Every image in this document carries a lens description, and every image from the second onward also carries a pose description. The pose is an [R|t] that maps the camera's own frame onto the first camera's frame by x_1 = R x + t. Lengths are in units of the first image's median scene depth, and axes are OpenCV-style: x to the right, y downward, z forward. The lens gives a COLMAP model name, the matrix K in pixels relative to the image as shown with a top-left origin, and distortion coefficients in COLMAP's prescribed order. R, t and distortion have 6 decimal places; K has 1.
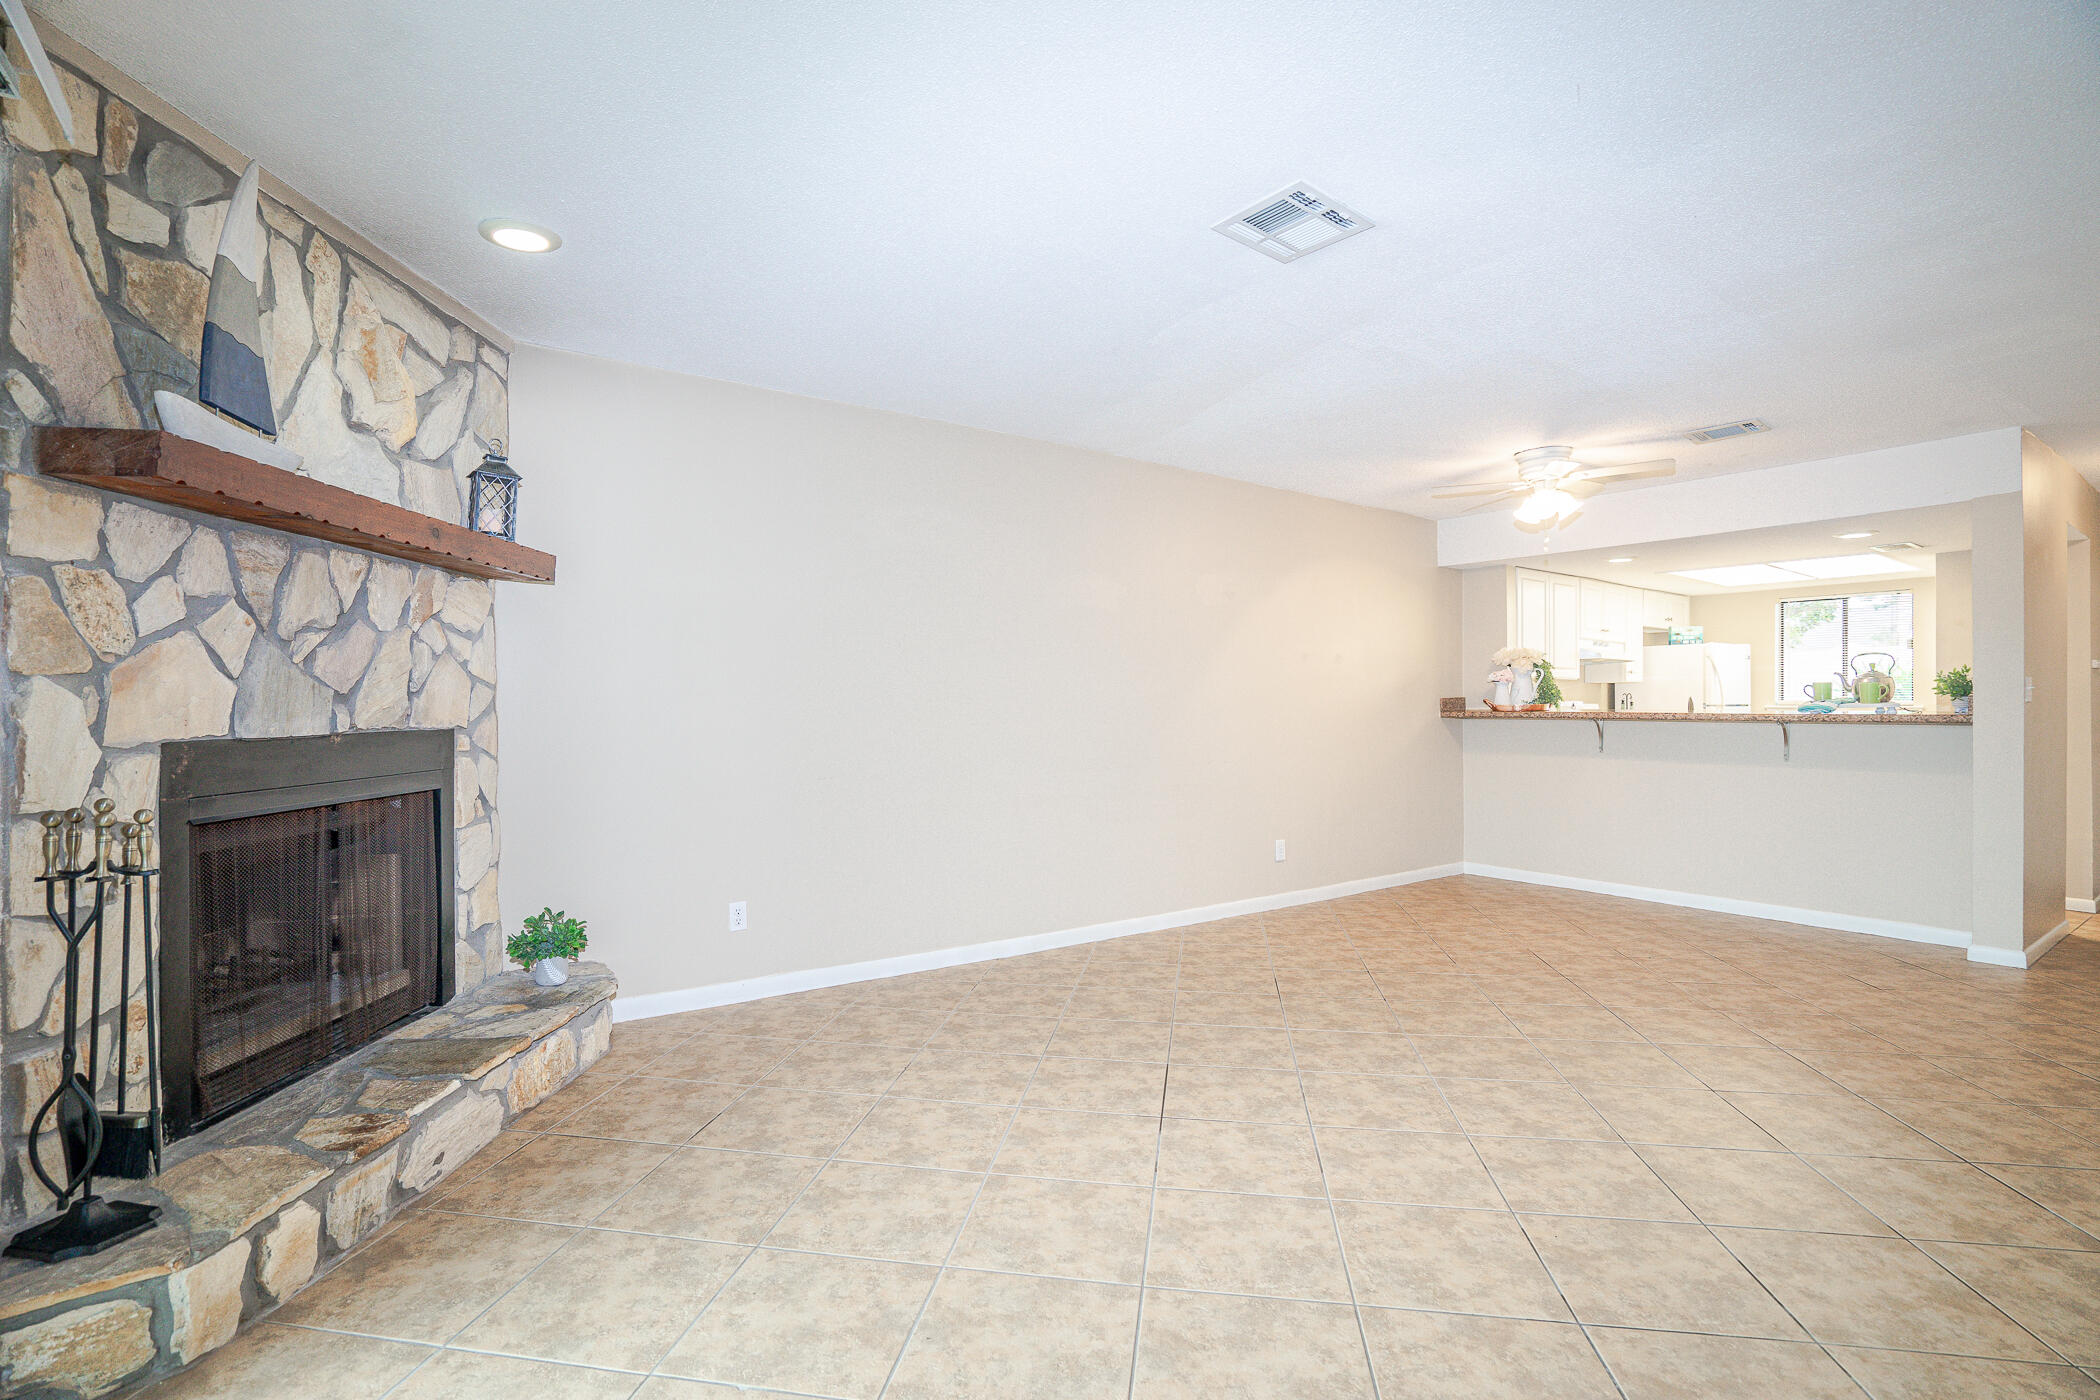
lens RADIAL K [[970.7, 0, 1059.0], [0, 970.7, 702.8], [0, 0, 1]] dist [-0.067034, 0.030543]
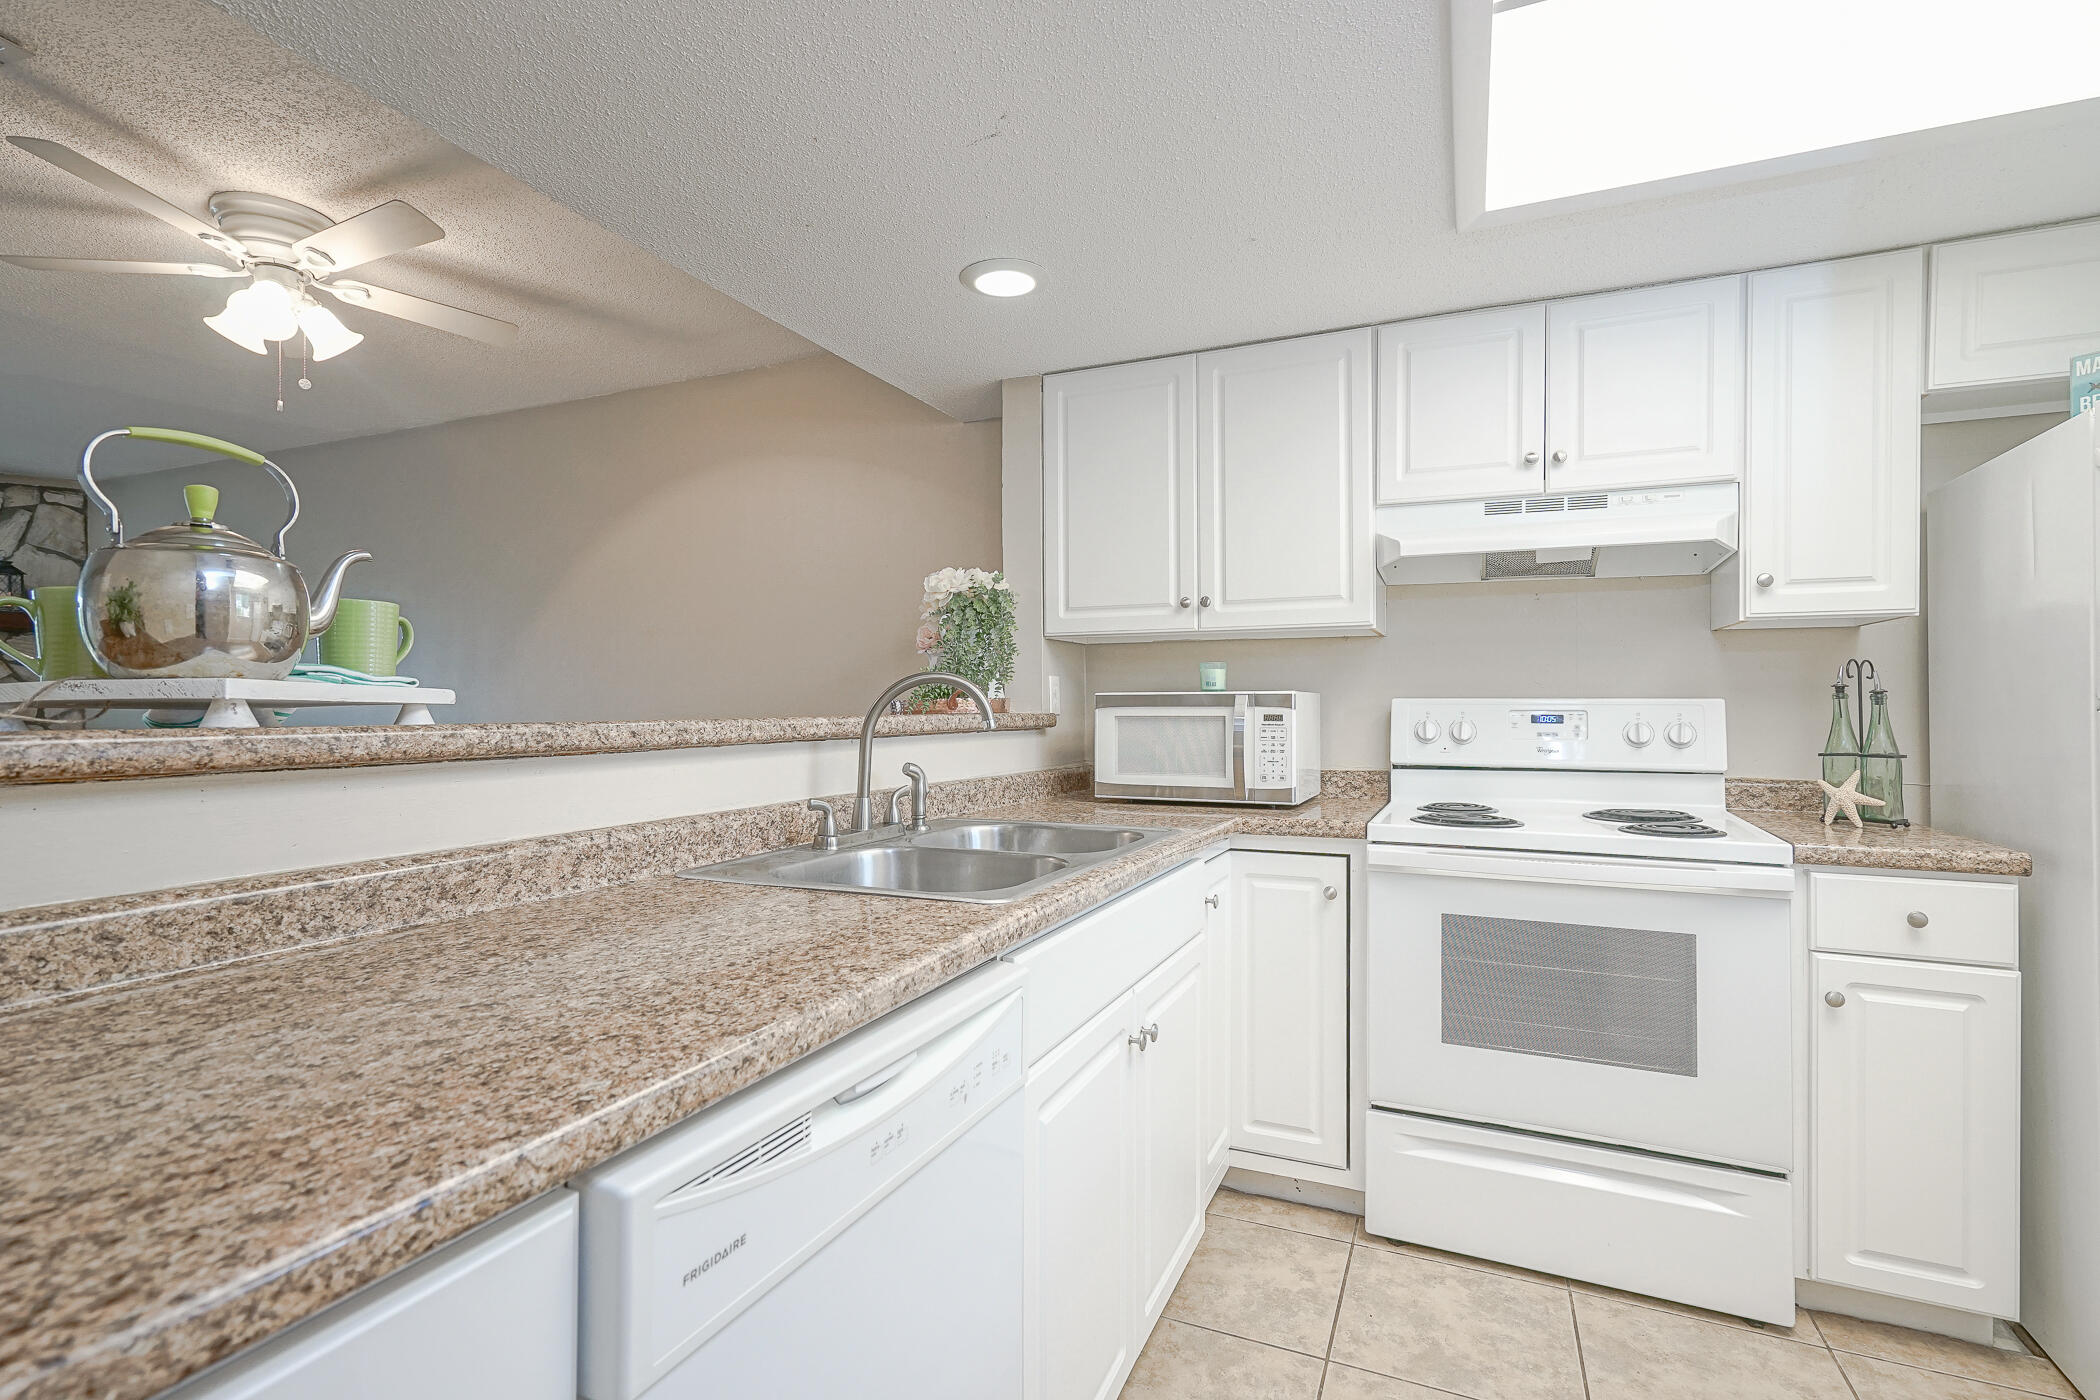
lens RADIAL K [[983.3, 0, 1050.0], [0, 983.3, 700.0], [0, 0, 1]] dist [0.011398, 0.000226]
pose [[0.507325, -0.009148, -0.861706, 2.244391], [0.004868, 0.999958, -0.007749, 0.013371], [0.861741, -0.000264, 0.507348, 2.042010]]
